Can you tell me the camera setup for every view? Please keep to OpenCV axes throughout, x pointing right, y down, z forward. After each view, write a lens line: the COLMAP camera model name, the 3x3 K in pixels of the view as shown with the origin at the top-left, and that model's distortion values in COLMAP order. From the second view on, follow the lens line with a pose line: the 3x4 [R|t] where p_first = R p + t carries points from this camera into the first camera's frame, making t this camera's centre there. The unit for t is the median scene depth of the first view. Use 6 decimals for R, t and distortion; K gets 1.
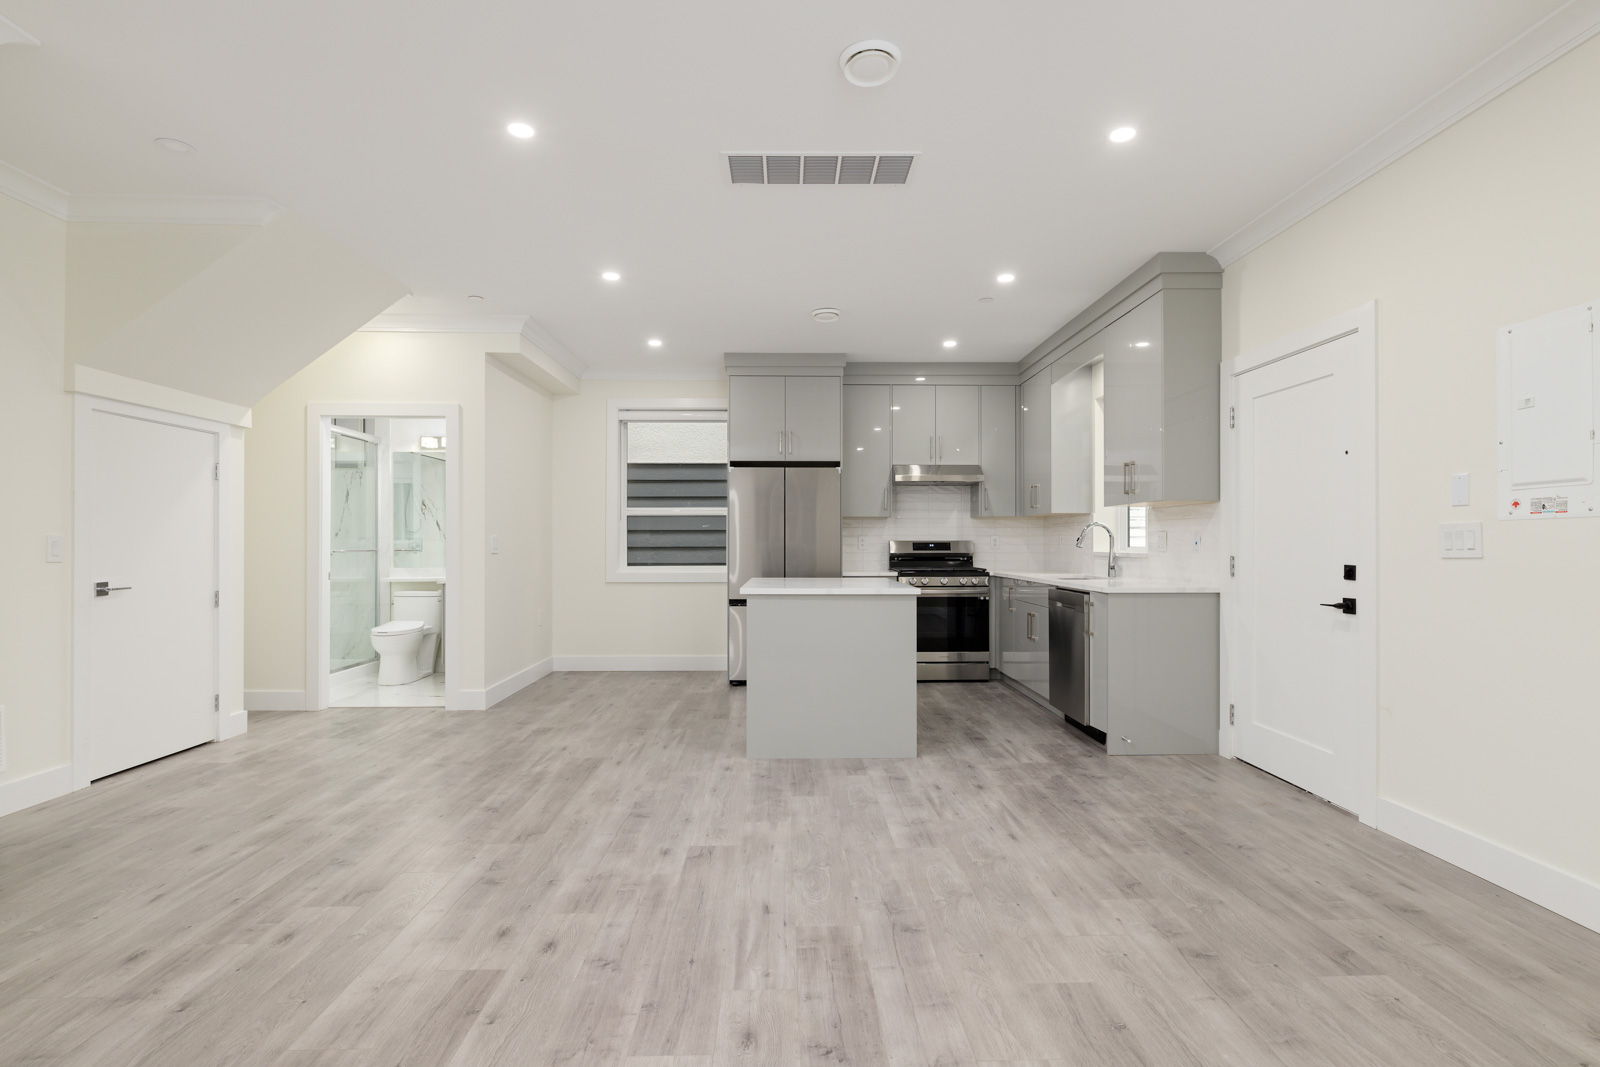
lens RADIAL K [[722.9, 0, 787.8], [0, 722.9, 541.6], [0, 0, 1]] dist [-0.000987, -0.000392]
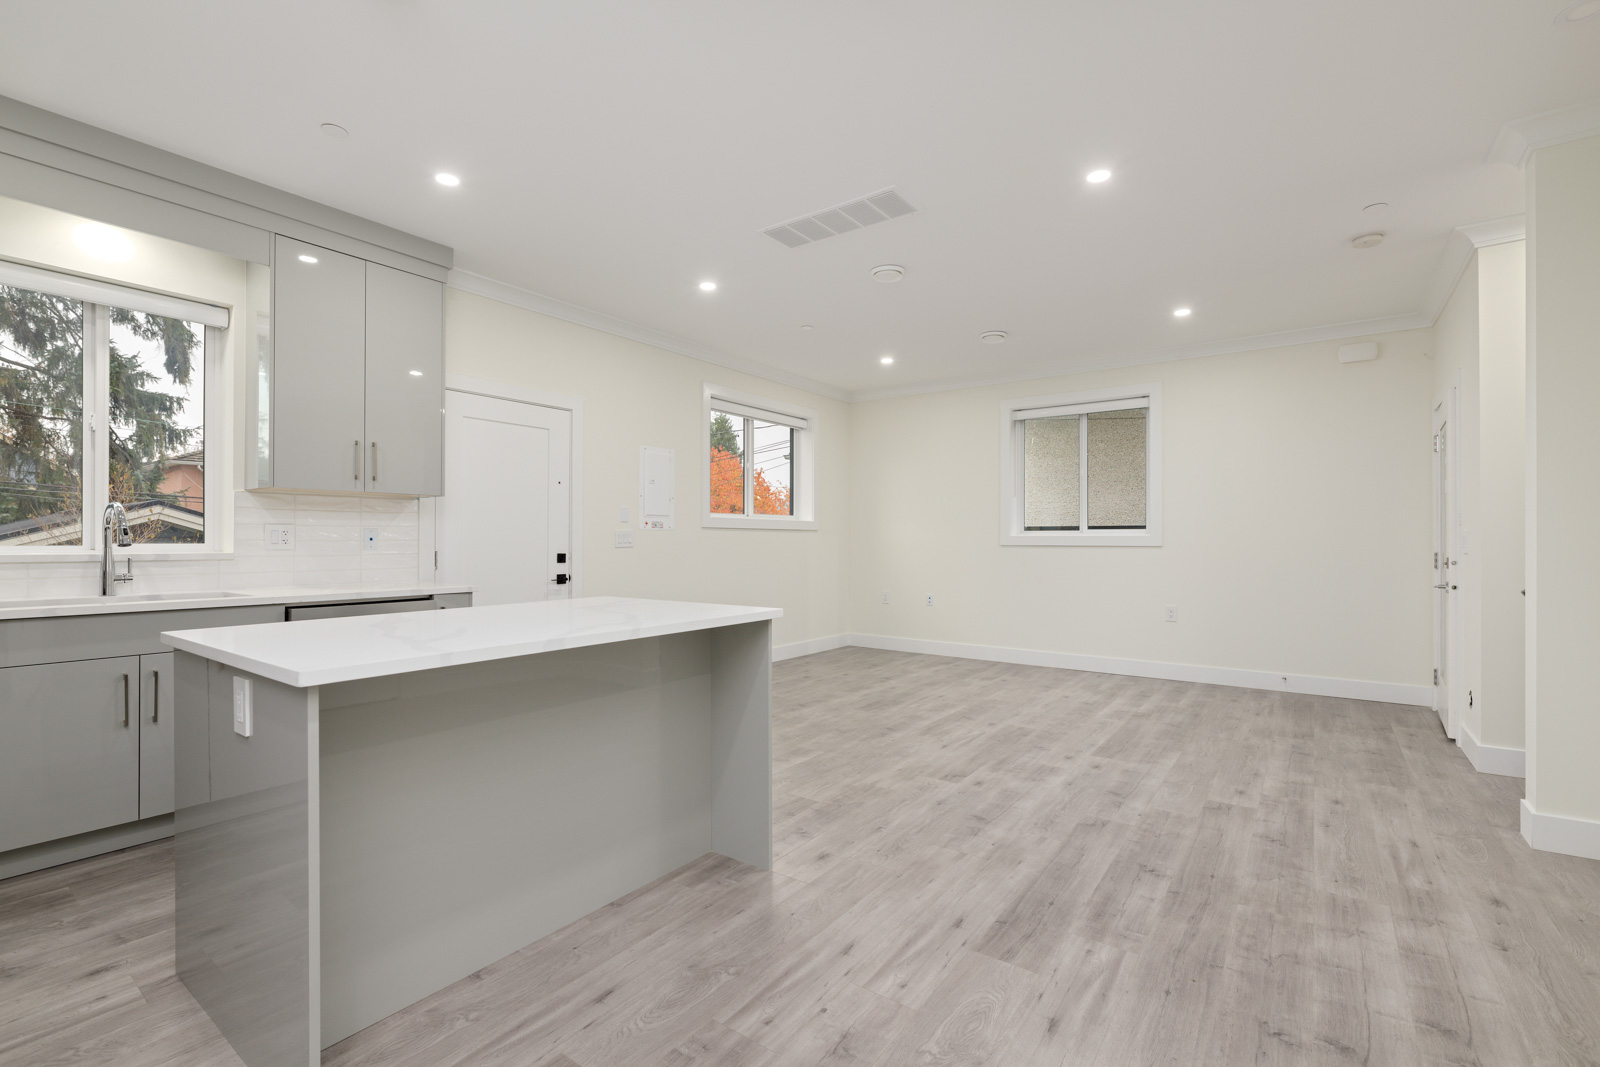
lens RADIAL K [[722.9, 0, 787.8], [0, 722.9, 541.6], [0, 0, 1]] dist [-0.000987, -0.000392]
pose [[-0.784565, -0.002339, 0.620042, -1.012675], [-0.002826, 0.999996, 0.000197, 0.007089], [-0.620040, -0.001597, -0.784568, 3.220806]]
